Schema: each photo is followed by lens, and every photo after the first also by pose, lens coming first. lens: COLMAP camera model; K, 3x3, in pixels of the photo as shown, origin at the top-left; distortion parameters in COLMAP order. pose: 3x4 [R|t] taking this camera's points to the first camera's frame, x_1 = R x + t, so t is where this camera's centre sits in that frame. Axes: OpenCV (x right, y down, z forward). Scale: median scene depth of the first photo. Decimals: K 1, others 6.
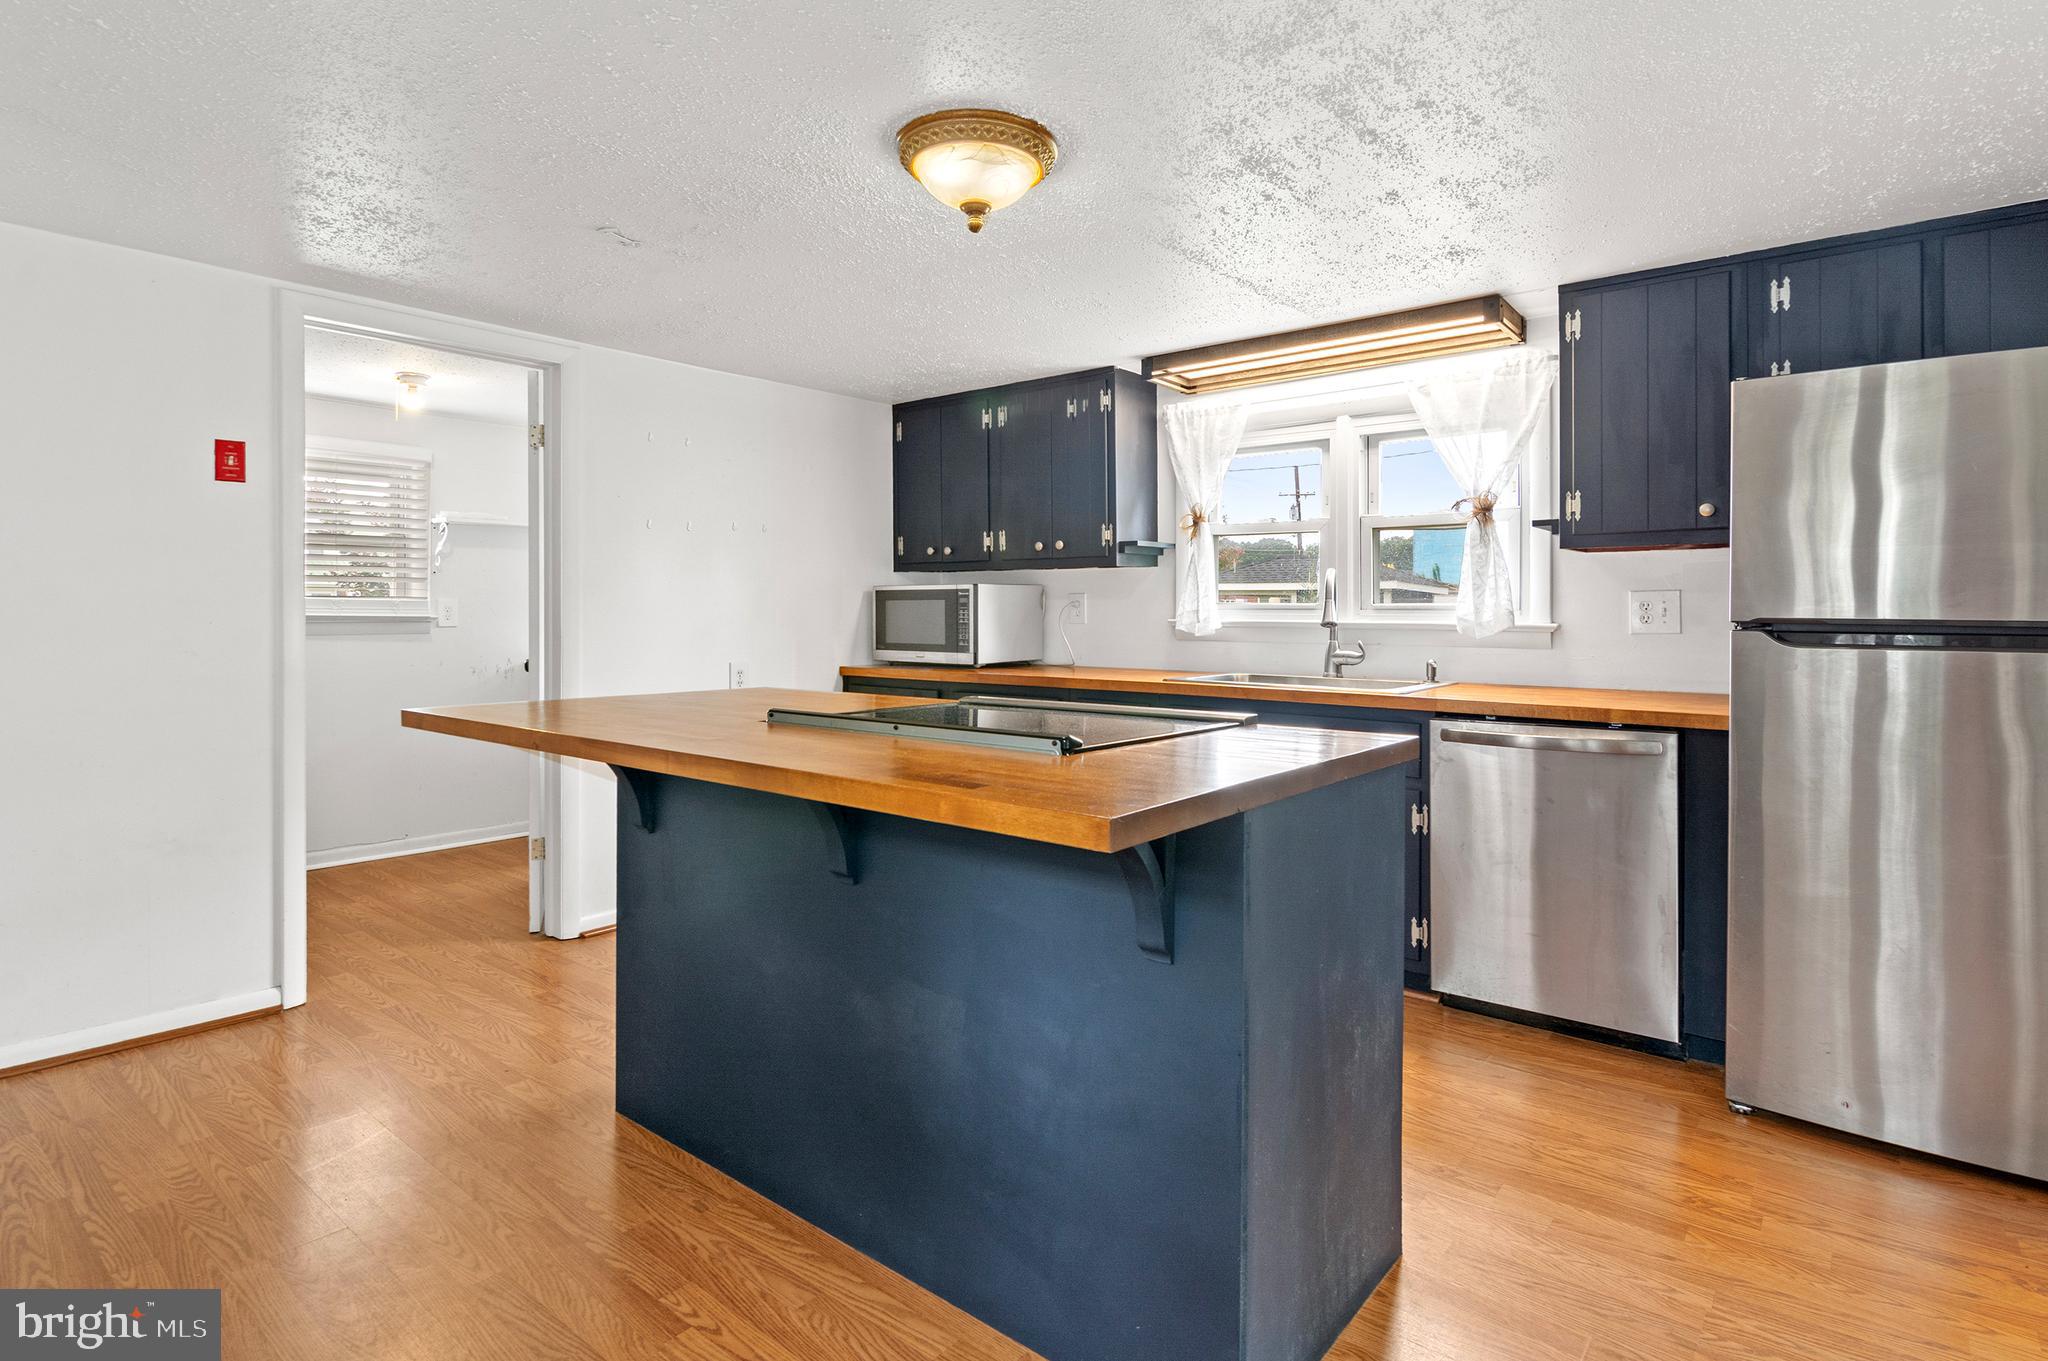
lens RADIAL K [[1043.6, 0, 990.0], [0, 1043.6, 612.5], [0, 0, 1]] dist [-0.004956, -0.001395]
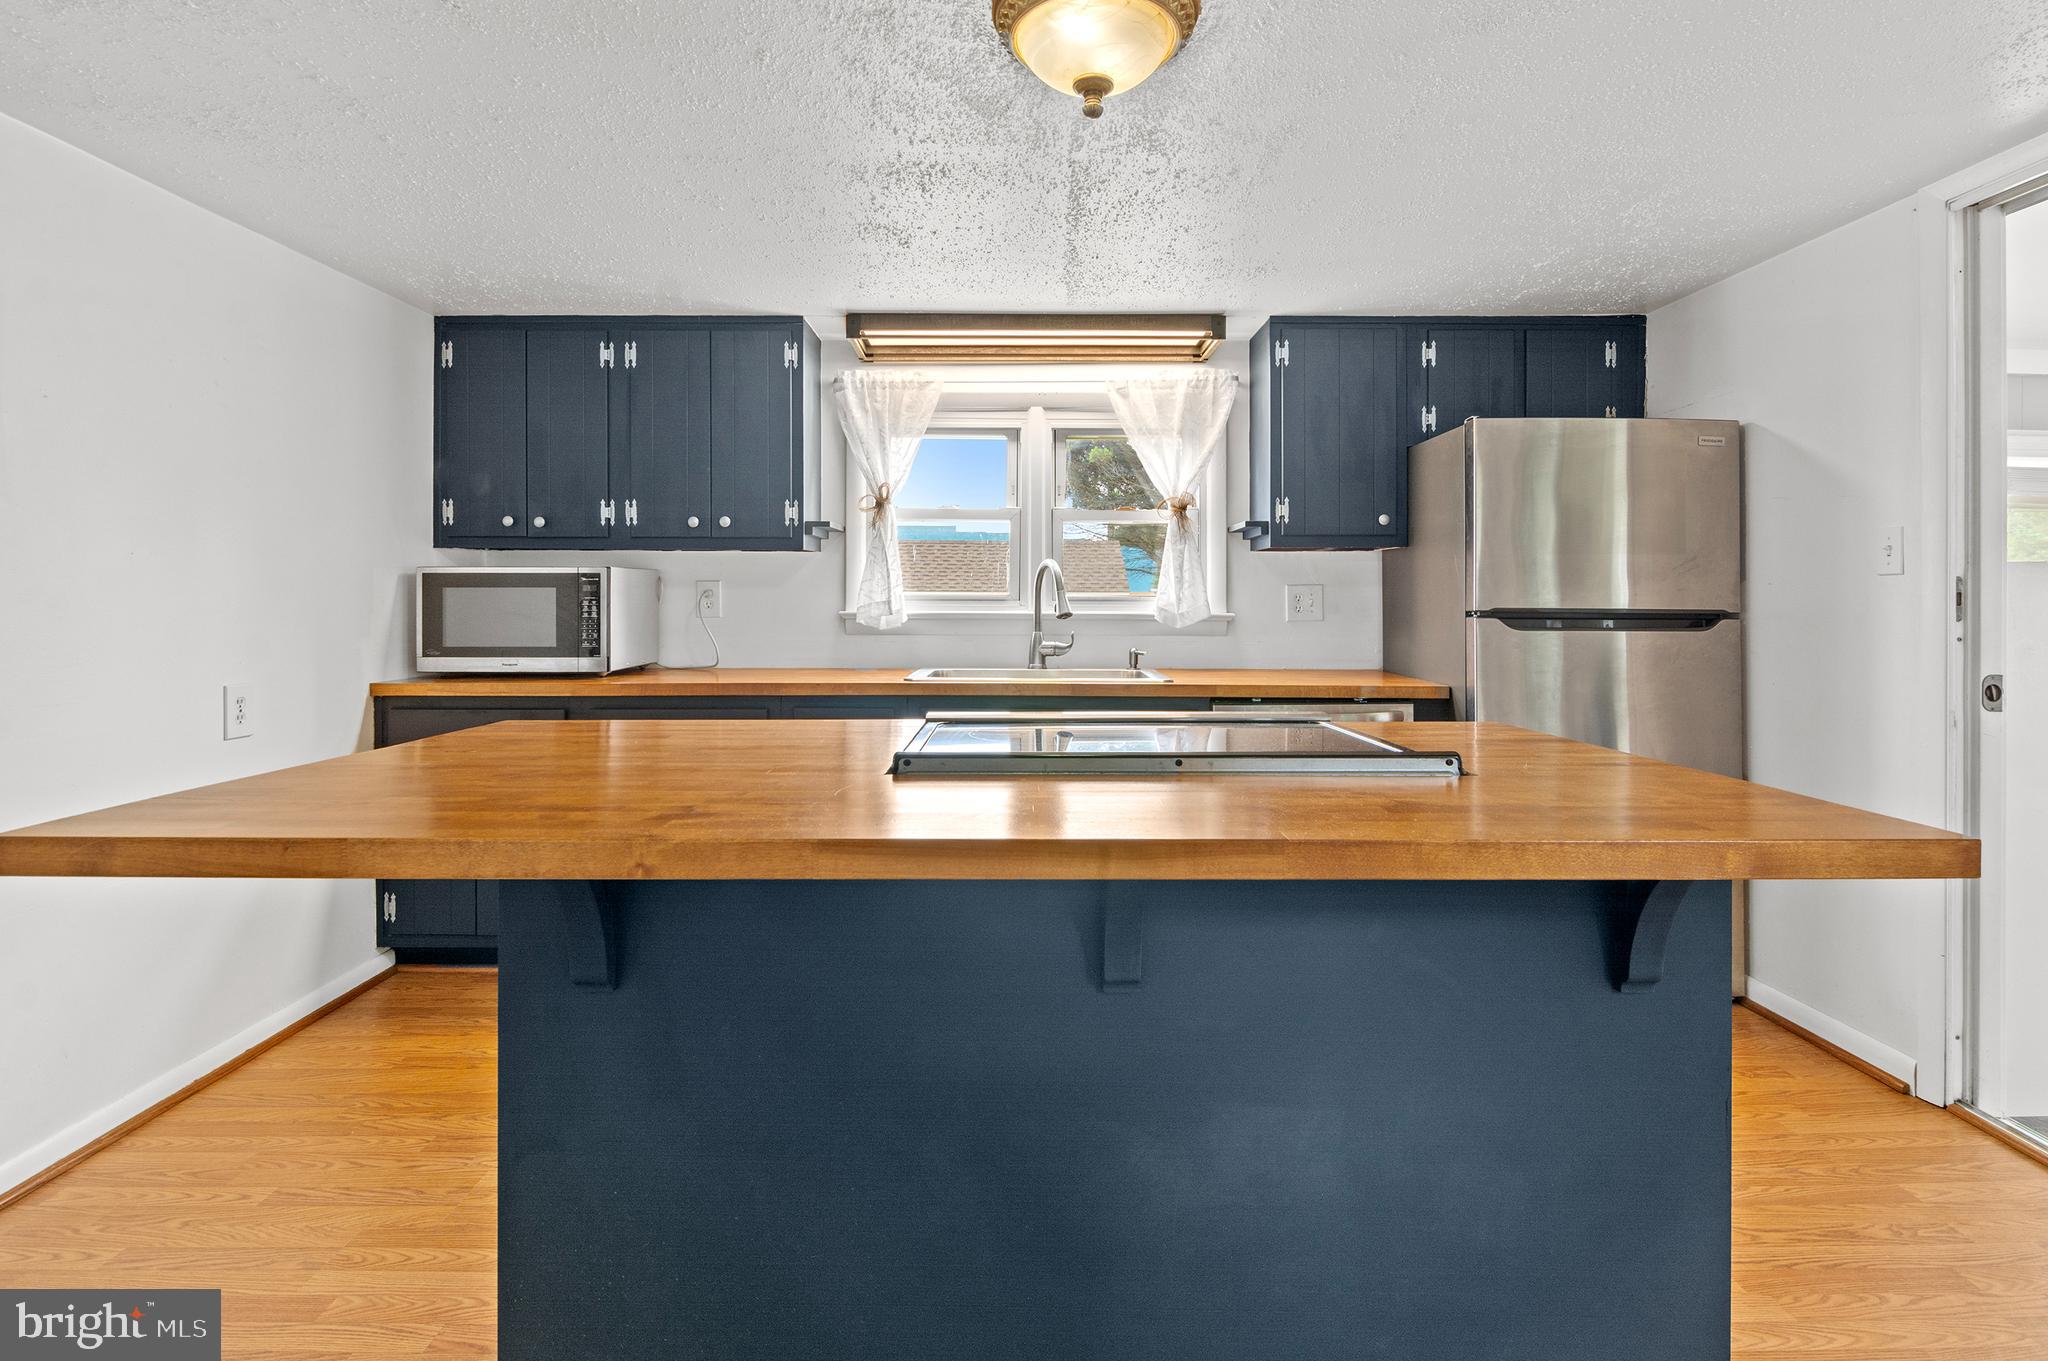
lens RADIAL K [[1036.0, 0, 1014.4], [0, 1036.0, 597.6], [0, 0, 1]] dist [-0.003827, -0.002041]
pose [[0.764070, 0.002228, 0.645130, -0.297180], [0.000907, 0.999989, -0.004528, -0.001101], [-0.645133, 0.004045, 0.764059, 0.238569]]
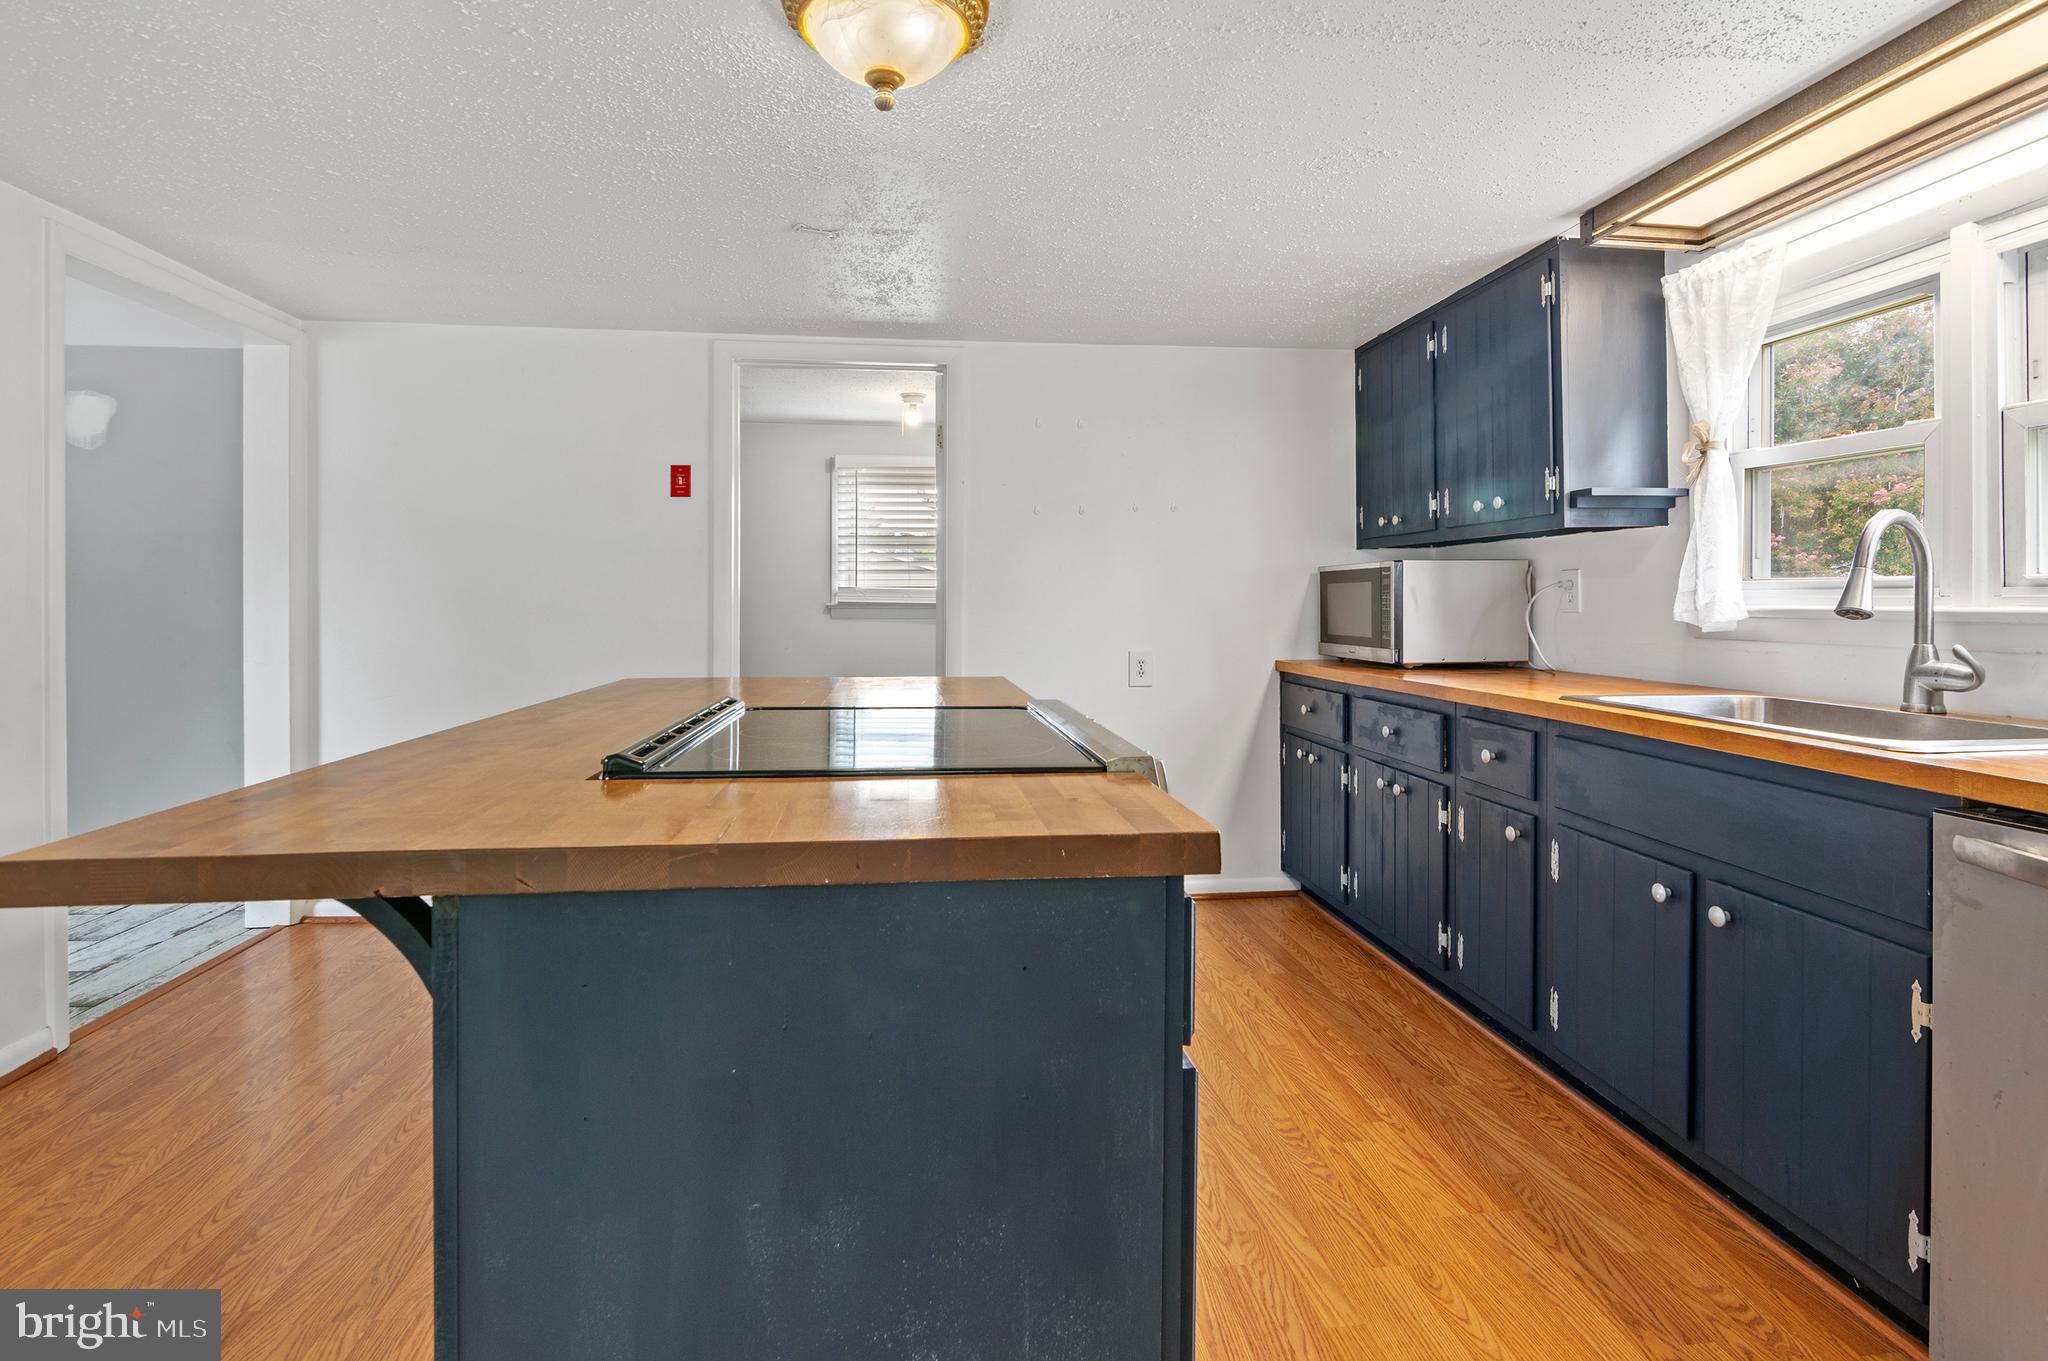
lens RADIAL K [[1004.9, 0, 1020.5], [0, 1004.9, 609.1], [0, 0, 1]] dist [-0.014562, -0.001045]
pose [[0.733438, 0.002546, -0.679751, 0.307399], [0.002326, 0.999978, 0.006255, 0.004024], [0.679752, -0.006169, 0.733416, 0.277796]]
